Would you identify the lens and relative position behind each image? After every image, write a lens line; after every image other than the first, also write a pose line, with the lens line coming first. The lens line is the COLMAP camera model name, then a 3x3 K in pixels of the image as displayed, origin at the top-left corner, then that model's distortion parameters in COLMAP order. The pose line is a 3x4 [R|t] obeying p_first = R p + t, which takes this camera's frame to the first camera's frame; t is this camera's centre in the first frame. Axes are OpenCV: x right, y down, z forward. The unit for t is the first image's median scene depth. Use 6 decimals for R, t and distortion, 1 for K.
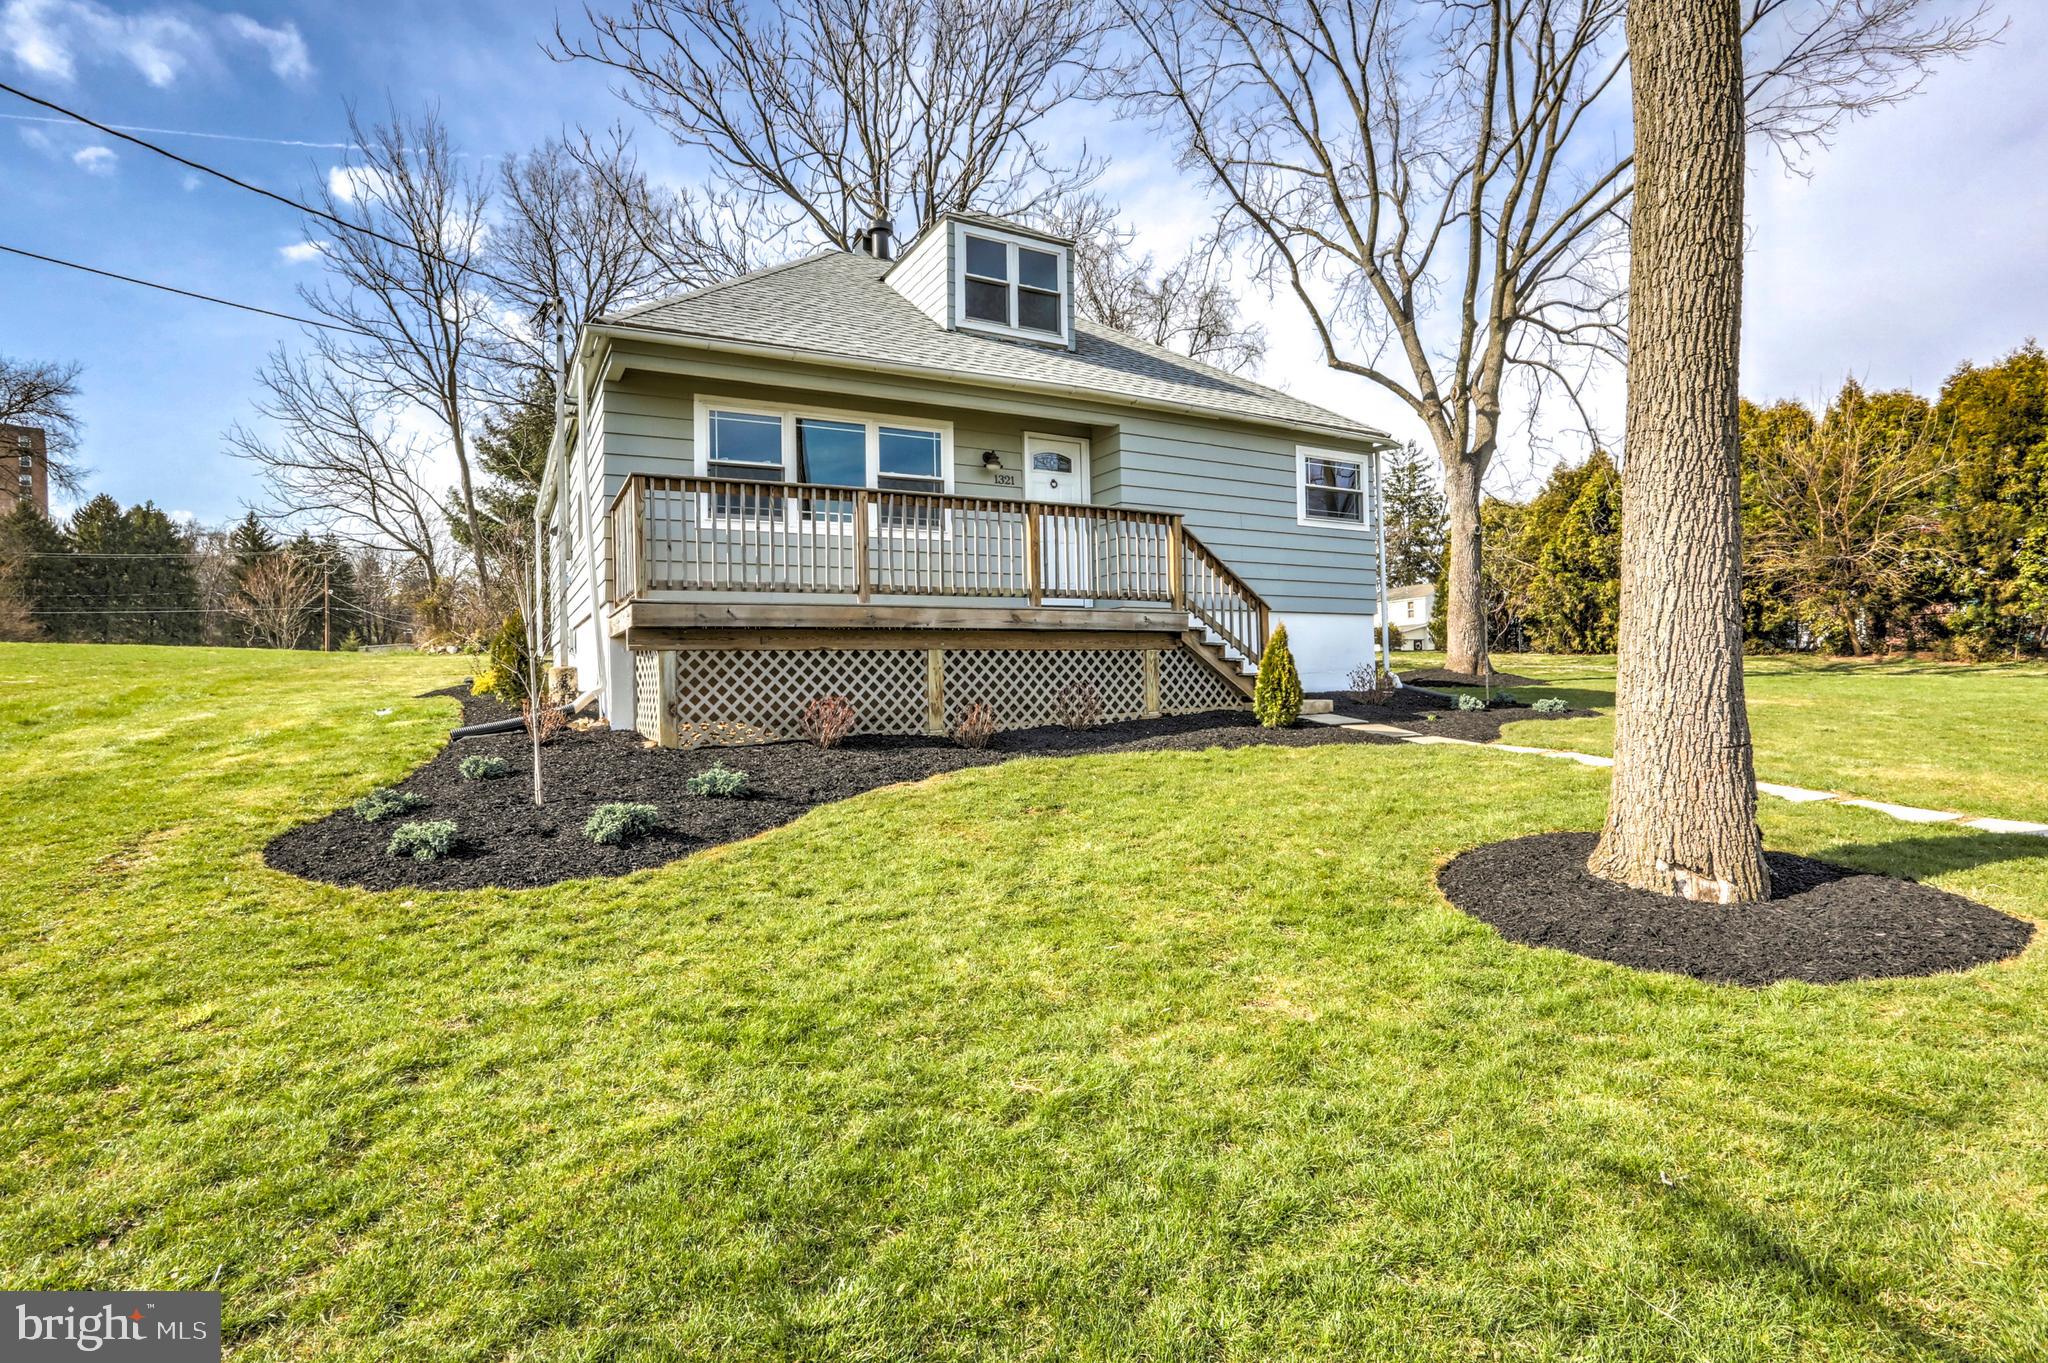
lens RADIAL K [[997.9, 0, 1024.8], [0, 997.9, 675.5], [0, 0, 1]] dist [-0.070718, 0.029129]
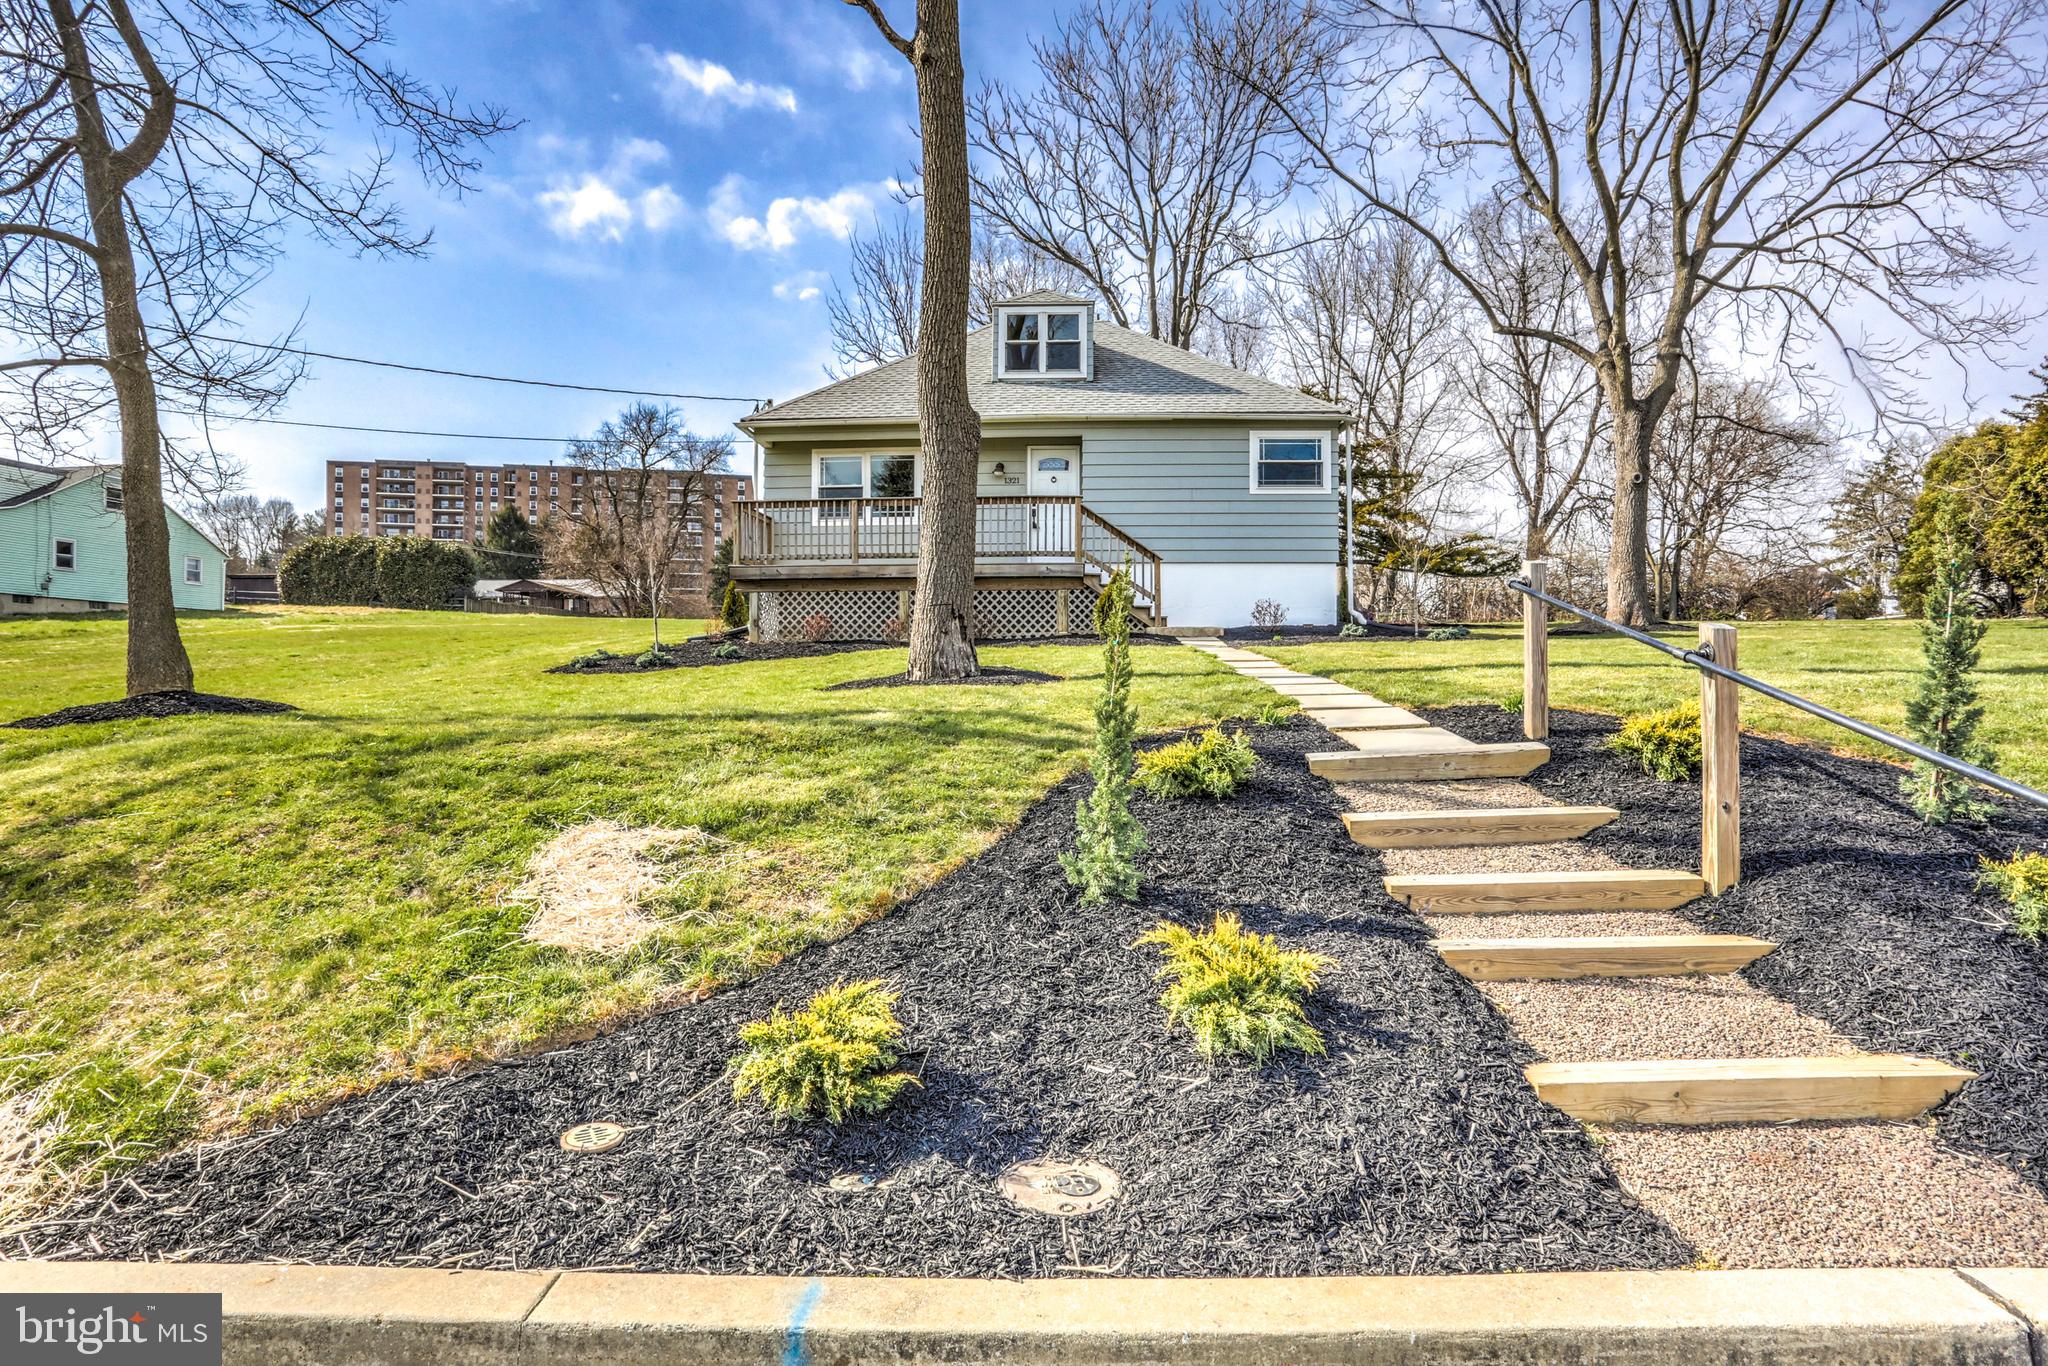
lens RADIAL K [[997.9, 0, 1021.2], [0, 997.9, 683.5], [0, 0, 1]] dist [-0.070718, 0.029129]
pose [[0.850746, 0.018721, -0.525243, 0.822935], [-0.010751, 0.999776, 0.018222, 0.082871], [0.525467, -0.009855, 0.850757, -0.272964]]
